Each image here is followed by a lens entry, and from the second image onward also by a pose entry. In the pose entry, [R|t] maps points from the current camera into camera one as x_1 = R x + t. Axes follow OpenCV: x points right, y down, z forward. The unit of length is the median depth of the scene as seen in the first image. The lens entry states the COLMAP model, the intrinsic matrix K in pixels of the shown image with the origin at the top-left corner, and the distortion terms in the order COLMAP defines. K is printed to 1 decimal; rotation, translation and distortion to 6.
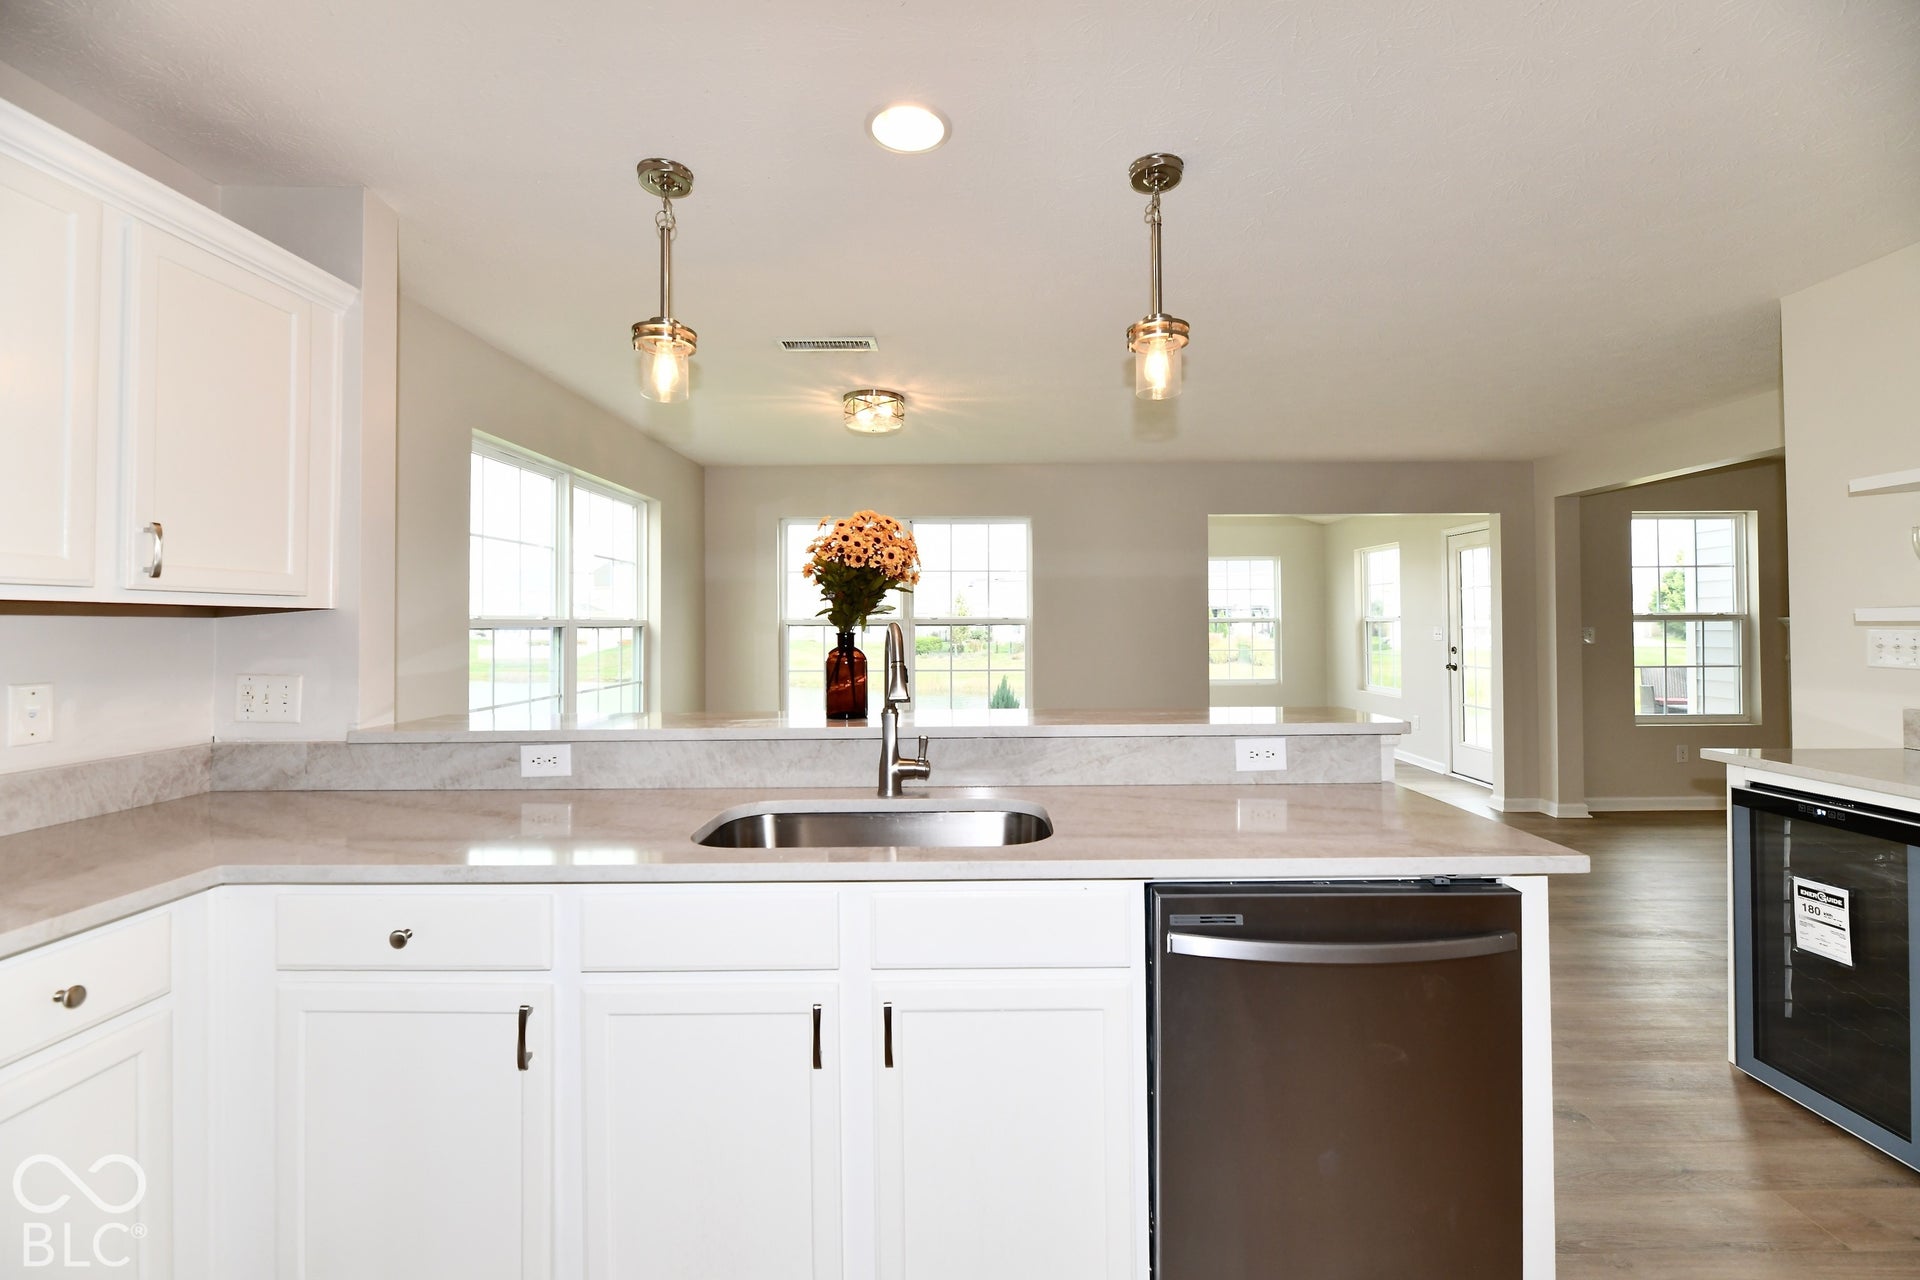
lens RADIAL K [[782.4, 0, 961.3], [0, 782.4, 629.7], [0, 0, 1]] dist [-0.011748, -0.000205]
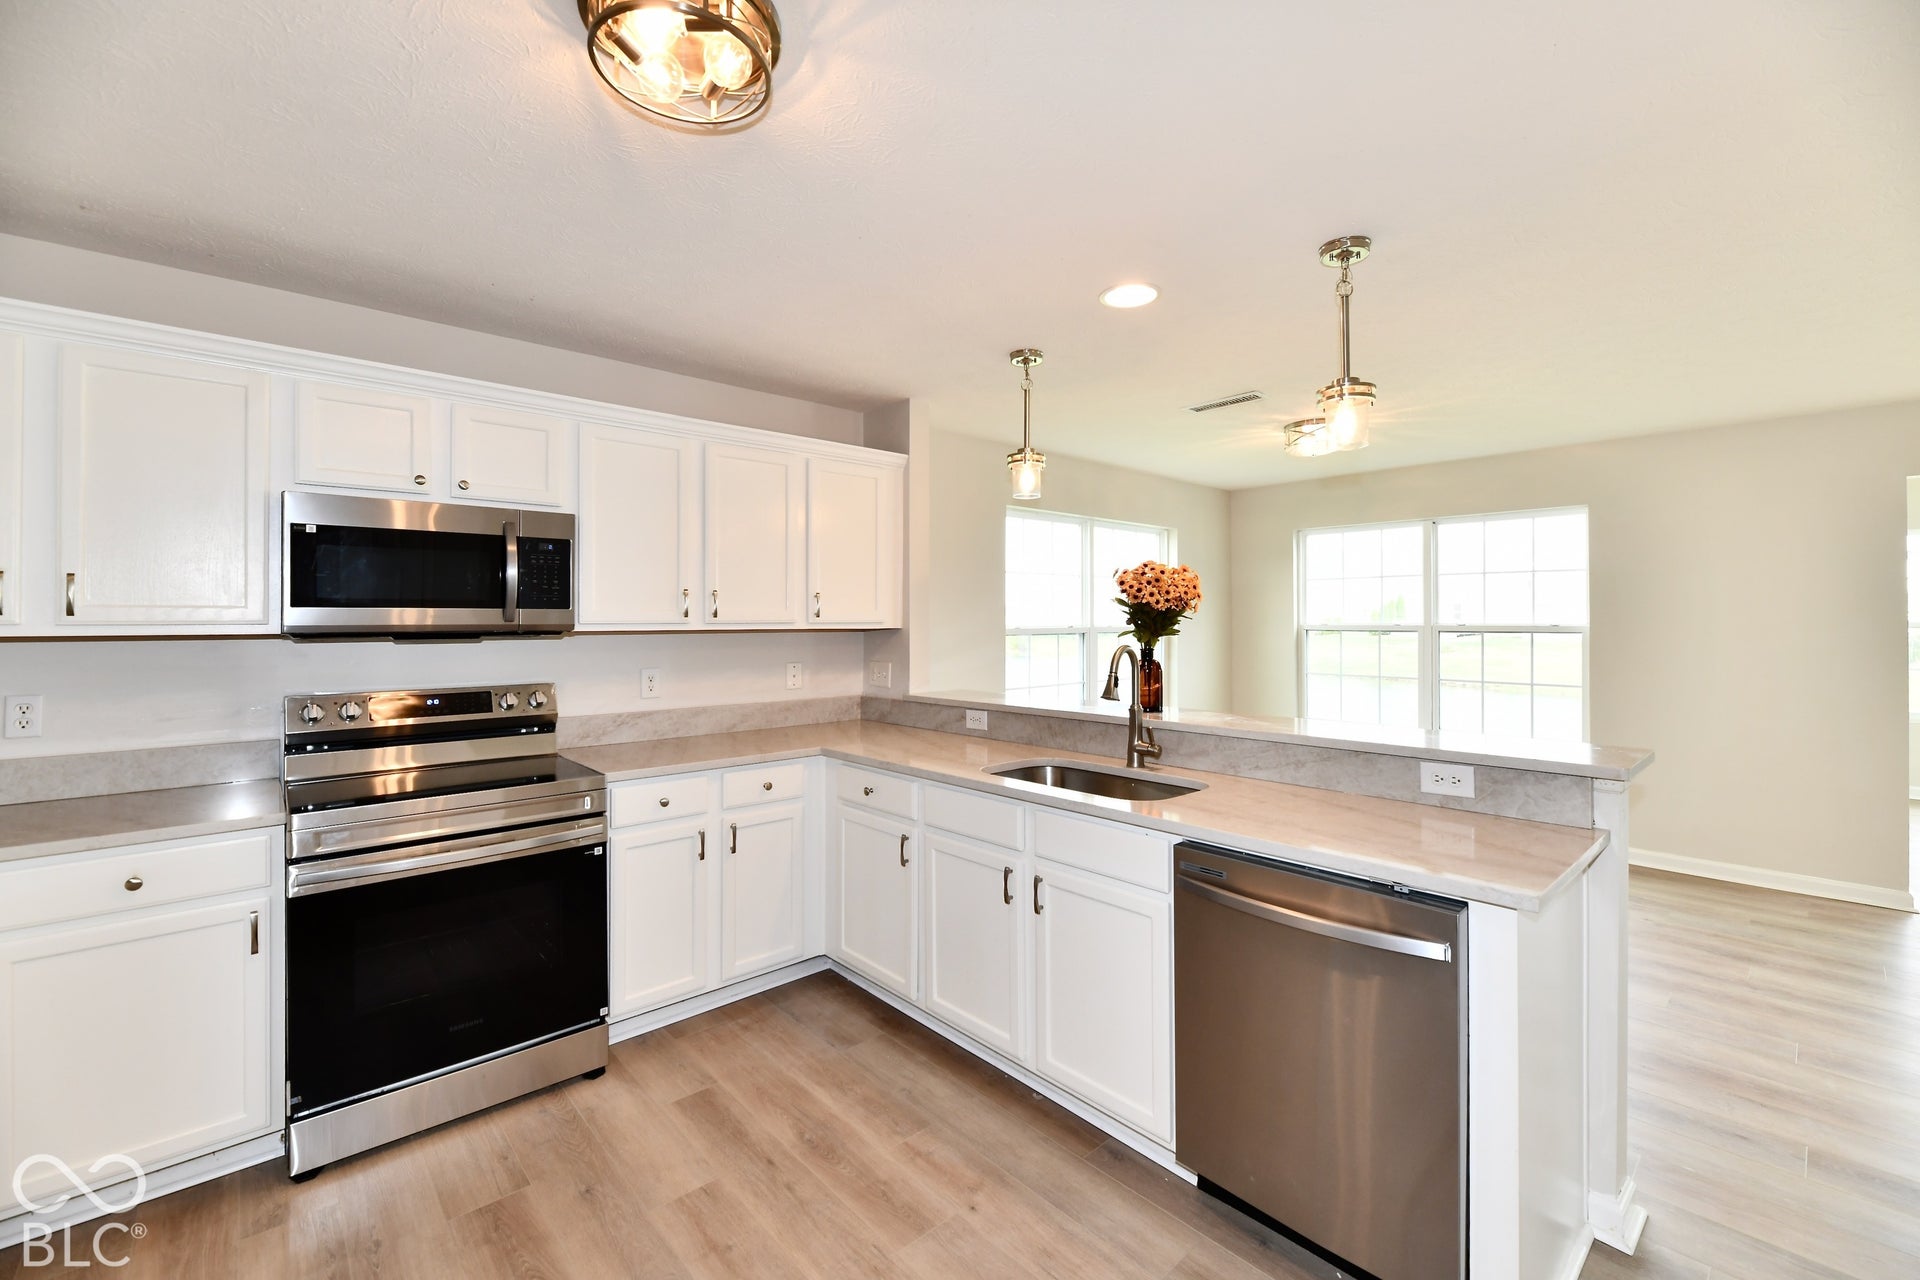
lens RADIAL K [[798.3, 0, 971.8], [0, 798.3, 618.7], [0, 0, 1]] dist [-0.000681, -0.000139]
pose [[0.683558, 0.003850, -0.729886, 0.727476], [-0.005833, 0.999983, -0.000188, -0.051234], [0.729873, 0.004386, 0.683568, -0.194591]]
